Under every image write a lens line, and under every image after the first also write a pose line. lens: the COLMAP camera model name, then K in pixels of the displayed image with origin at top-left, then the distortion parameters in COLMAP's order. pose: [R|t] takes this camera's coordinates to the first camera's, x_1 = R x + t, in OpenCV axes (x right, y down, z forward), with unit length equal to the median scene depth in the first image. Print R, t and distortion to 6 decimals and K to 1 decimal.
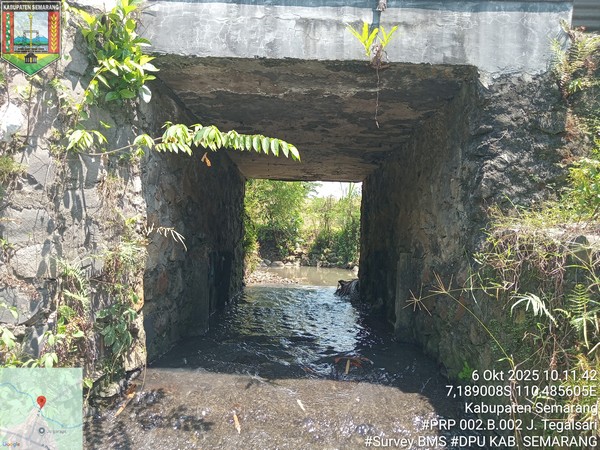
lens RADIAL K [[451.7, 0, 303.2], [0, 451.7, 218.5], [0, 0, 1]] dist [-0.002998, -0.002532]
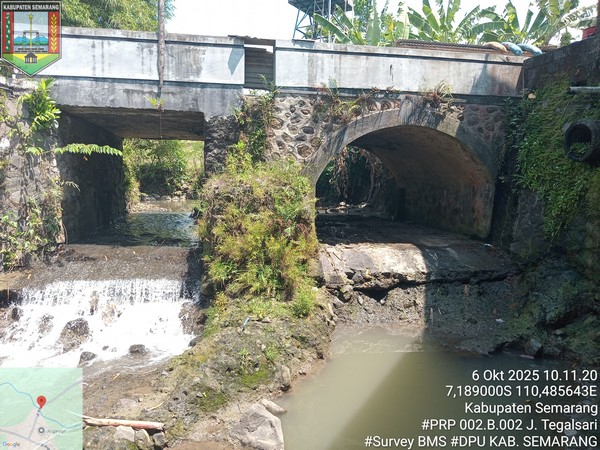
lens RADIAL K [[461.6, 0, 300.0], [0, 461.6, 225.0], [0, 0, 1]] dist [0.030766, -0.074620]
pose [[0.983790, -0.033072, 0.176247, 0.437209], [0.004522, 0.987108, 0.159989, -0.137936], [-0.179266, -0.156599, 0.971257, -1.573582]]
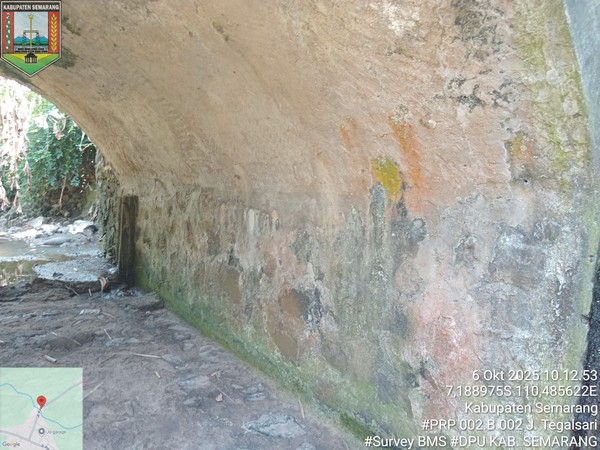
lens RADIAL K [[461.6, 0, 300.0], [0, 461.6, 225.0], [0, 0, 1]] dist [0.030766, -0.074620]
pose [[0.811733, -0.054677, 0.581464, 1.624206], [-0.042002, 0.987565, 0.151500, 0.043419], [-0.582516, -0.147400, 0.799342, 0.755887]]
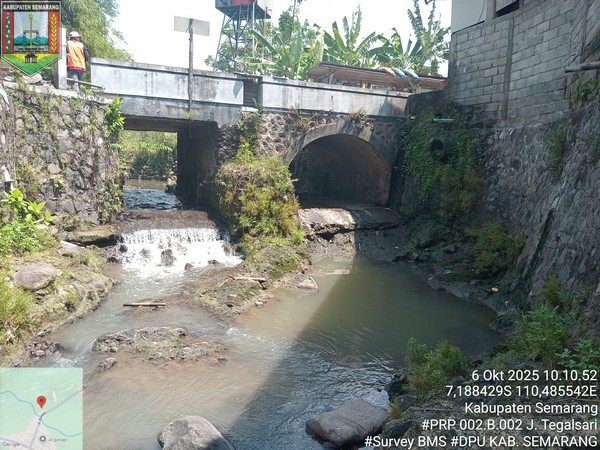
lens RADIAL K [[461.6, 0, 300.0], [0, 461.6, 225.0], [0, 0, 1]] dist [0.030766, -0.074620]
pose [[0.914142, -0.053324, 0.401872, -0.556005], [-0.029395, 0.979983, 0.196898, -0.277561], [-0.404327, -0.191806, 0.894276, -2.803156]]
